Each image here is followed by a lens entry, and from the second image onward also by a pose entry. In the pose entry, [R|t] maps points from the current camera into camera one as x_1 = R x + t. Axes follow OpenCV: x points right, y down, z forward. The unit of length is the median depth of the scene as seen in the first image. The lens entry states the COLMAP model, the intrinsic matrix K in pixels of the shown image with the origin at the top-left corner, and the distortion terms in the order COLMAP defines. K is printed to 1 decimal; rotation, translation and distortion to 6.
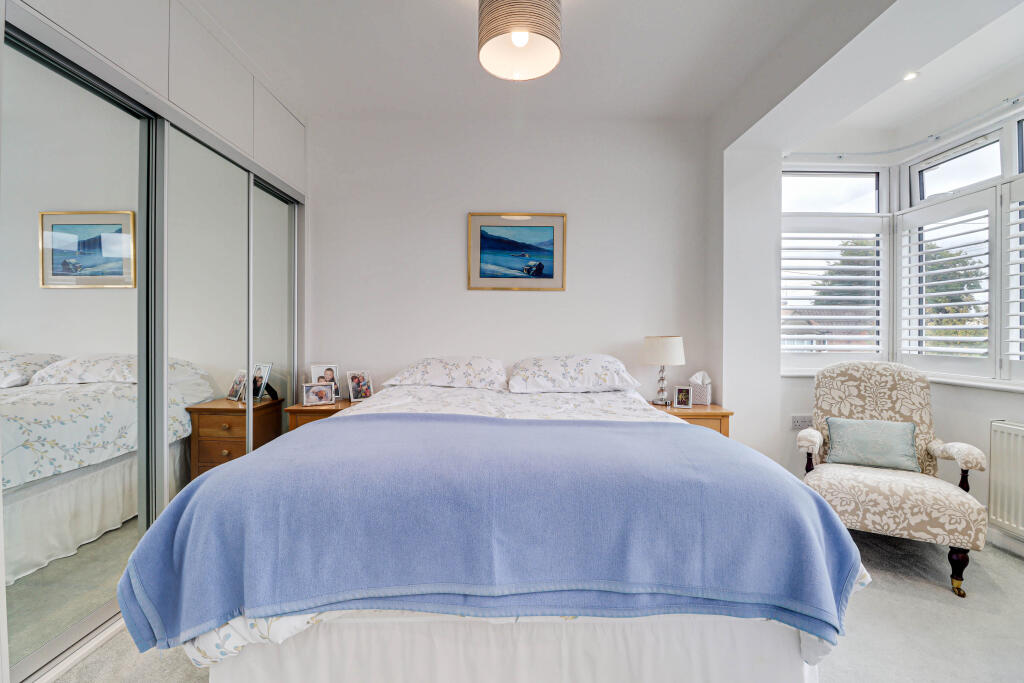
lens RADIAL K [[479.6, 0, 520.7], [0, 479.6, 335.3], [0, 0, 1]] dist [-0.005544, -0.000468]
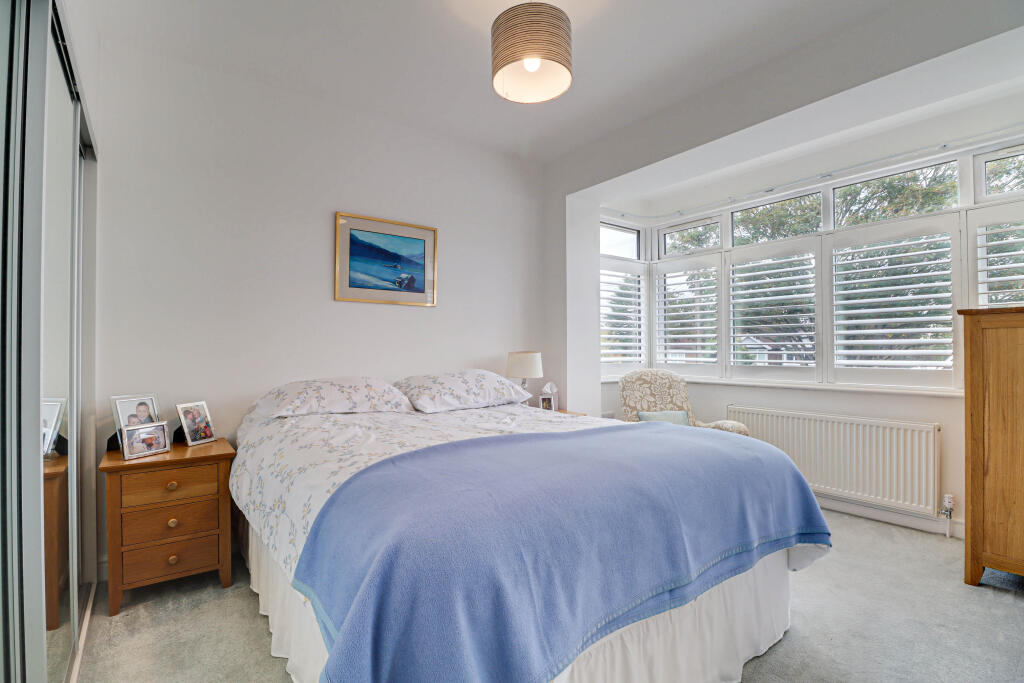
lens RADIAL K [[479.6, 0, 516.7], [0, 479.6, 345.2], [0, 0, 1]] dist [-0.005544, -0.000468]
pose [[0.801901, -0.000185, 0.597457, -0.381944], [0.006991, 0.999934, -0.009074, -0.003813], [-0.597416, 0.011453, 0.801850, 0.118594]]
